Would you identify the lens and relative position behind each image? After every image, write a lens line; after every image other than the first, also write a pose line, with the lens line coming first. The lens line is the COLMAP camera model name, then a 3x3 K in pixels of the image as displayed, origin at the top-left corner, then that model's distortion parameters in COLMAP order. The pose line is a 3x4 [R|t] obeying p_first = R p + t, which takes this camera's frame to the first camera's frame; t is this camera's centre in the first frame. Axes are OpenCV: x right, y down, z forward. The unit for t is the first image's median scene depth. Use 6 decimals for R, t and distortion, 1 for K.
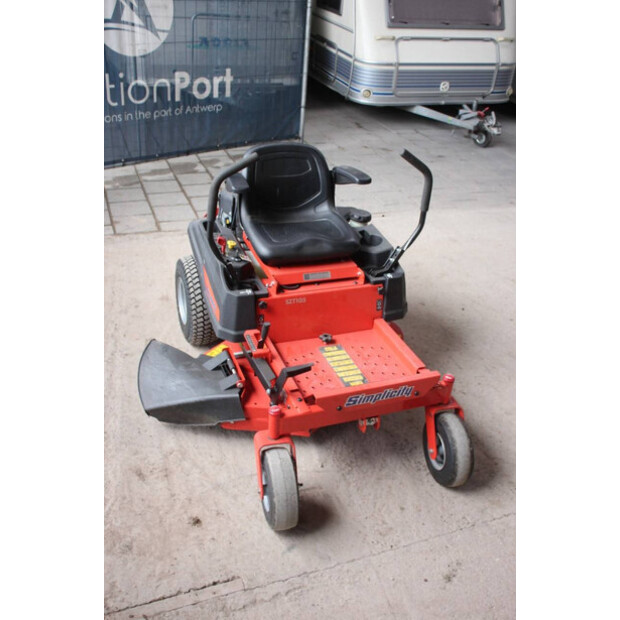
lens RADIAL K [[634.1, 0, 311.7], [0, 634.1, 309.5], [0, 0, 1]] dist [-0.037690, 0.000000]
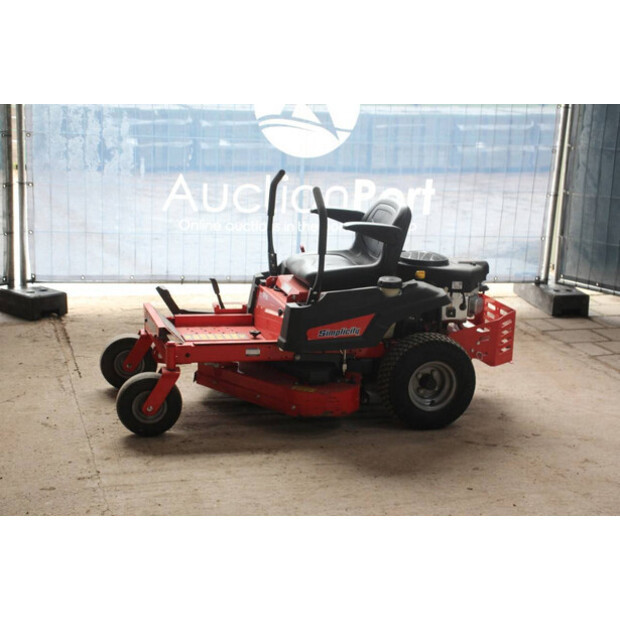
lens RADIAL K [[1146.9, 0, 301.8], [0, 1146.9, 306.6], [0, 0, 1]] dist [0.249574, 0.000000]
pose [[-0.090788, 0.156096, -0.983561, 2.019392], [-0.527515, 0.830161, 0.180443, -0.407796], [0.844680, 0.535225, 0.006974, 1.028484]]
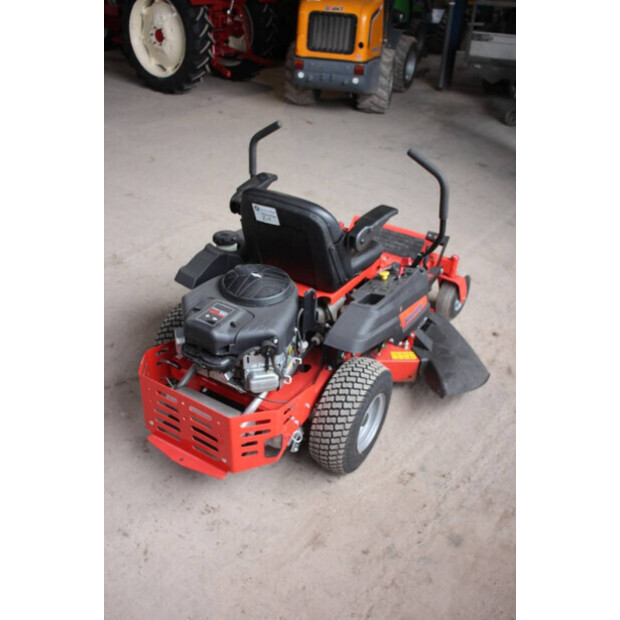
lens RADIAL K [[581.7, 0, 311.7], [0, 581.7, 307.9], [0, 0, 1]] dist [-0.051511, 0.000000]
pose [[-0.618669, -0.494017, 0.610897, -0.618763], [0.299568, 0.570492, 0.764721, -0.775326], [-0.726297, 0.656115, -0.204954, 1.311976]]
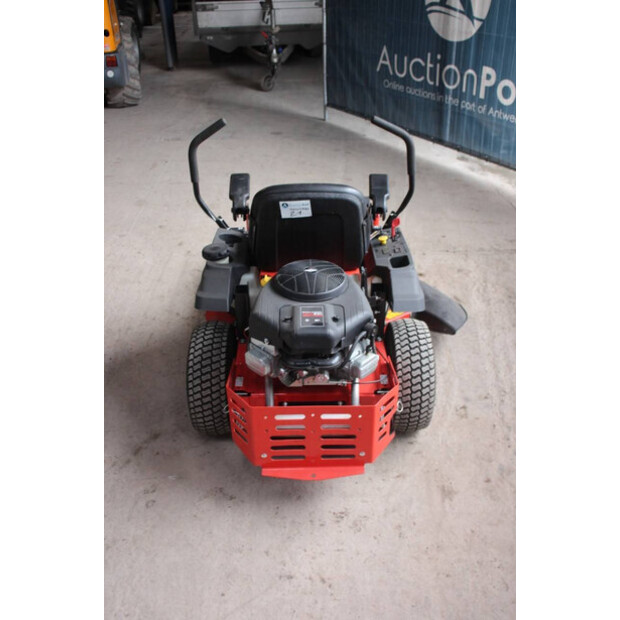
lens RADIAL K [[630.5, 0, 310.0], [0, 630.5, 307.5], [0, 0, 1]] dist [-0.027363, 0.000000]
pose [[-0.937644, -0.226263, 0.263873, -0.307061], [0.122676, 0.494879, 0.860259, -0.913264], [-0.325230, 0.838987, -0.436264, 1.576857]]
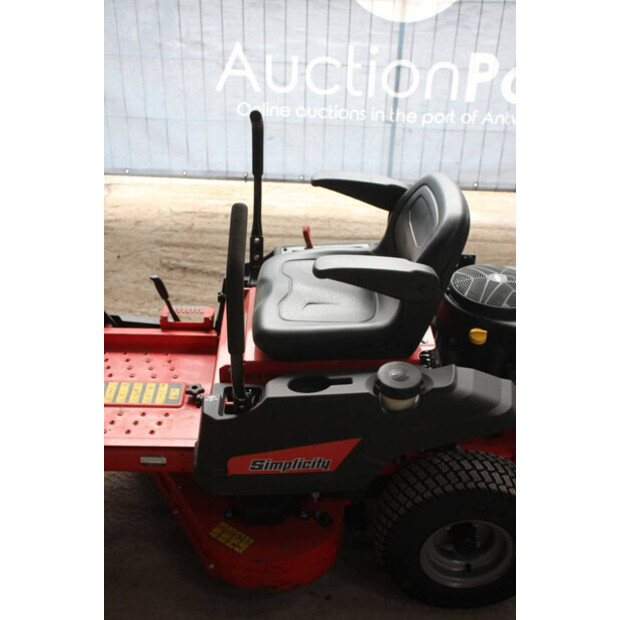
lens RADIAL K [[779.5, 0, 303.5], [0, 779.5, 313.1], [0, 0, 1]] dist [0.031023, 0.000000]
pose [[-0.348717, 0.430042, -0.832743, 0.654864], [-0.491719, 0.672461, 0.553181, -0.542661], [0.797878, 0.602379, -0.023039, 1.061126]]
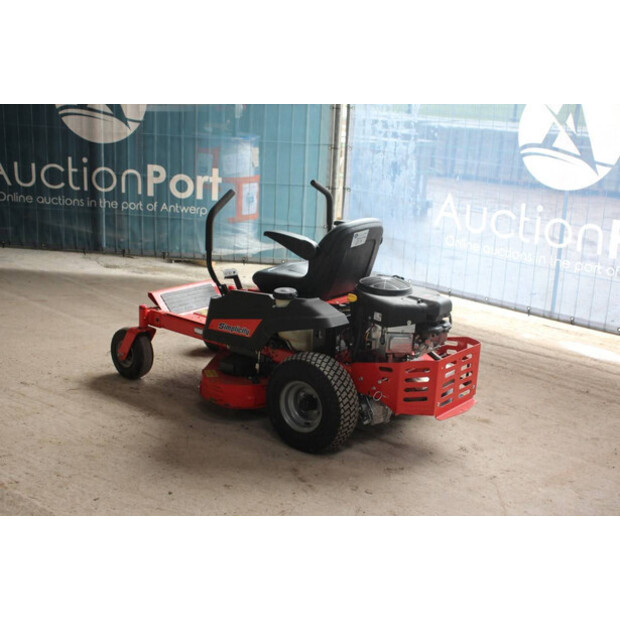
lens RADIAL K [[937.6, 0, 303.8], [0, 937.6, 314.6], [0, 0, 1]] dist [0.119943, 0.000000]
pose [[-0.849538, 0.031925, -0.526560, 0.900551], [-0.345145, 0.721238, 0.600576, -1.113454], [0.398948, 0.691952, -0.601700, 2.144540]]
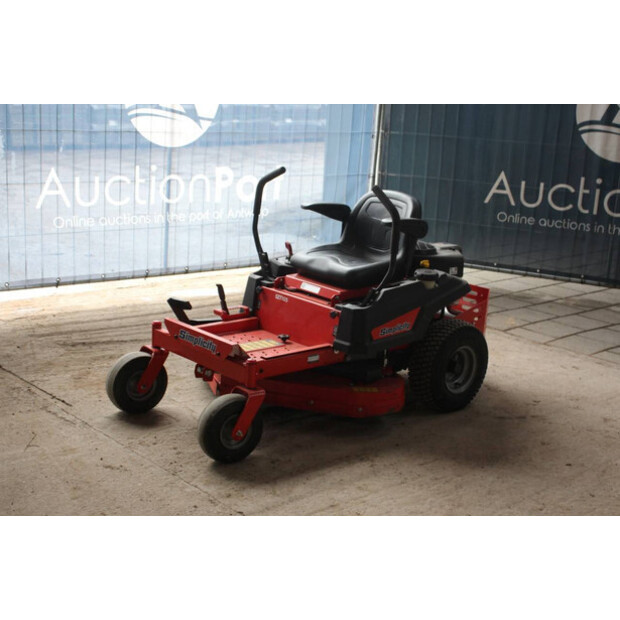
lens RADIAL K [[1009.9, 0, 307.9], [0, 1009.9, 313.9], [0, 0, 1]] dist [0.171001, 0.000000]
pose [[0.364435, 0.193672, -0.910867, 1.620832], [-0.486200, 0.873804, -0.008735, 0.004240], [0.794227, 0.446047, 0.412608, 0.290831]]
